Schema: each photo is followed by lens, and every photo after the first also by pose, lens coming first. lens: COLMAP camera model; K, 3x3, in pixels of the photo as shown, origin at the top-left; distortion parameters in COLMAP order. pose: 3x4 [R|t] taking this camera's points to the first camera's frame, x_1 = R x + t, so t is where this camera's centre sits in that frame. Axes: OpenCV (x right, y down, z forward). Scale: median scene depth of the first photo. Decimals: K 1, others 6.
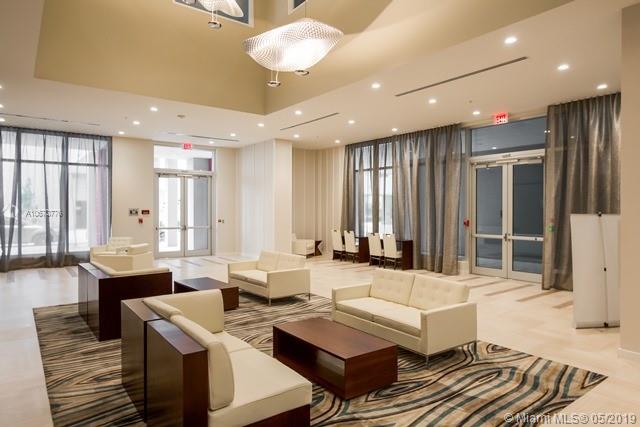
lens RADIAL K [[400.6, 0, 320.0], [0, 400.6, 213.5], [0, 0, 1]] dist [-0.000006, -0.000032]
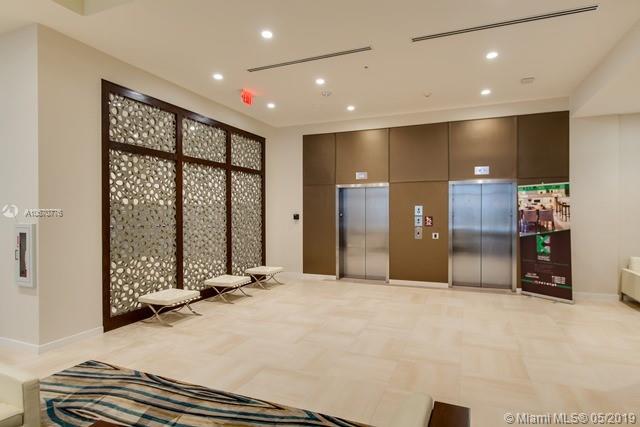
lens RADIAL K [[354.7, 0, 320.0], [0, 354.7, 213.5], [0, 0, 1]] dist [0.000491, 0.000145]
pose [[-0.505935, -0.004242, 0.862561, -0.478666], [0.009319, 0.999903, 0.010383, -0.007457], [-0.862521, 0.013291, -0.505846, 0.979804]]
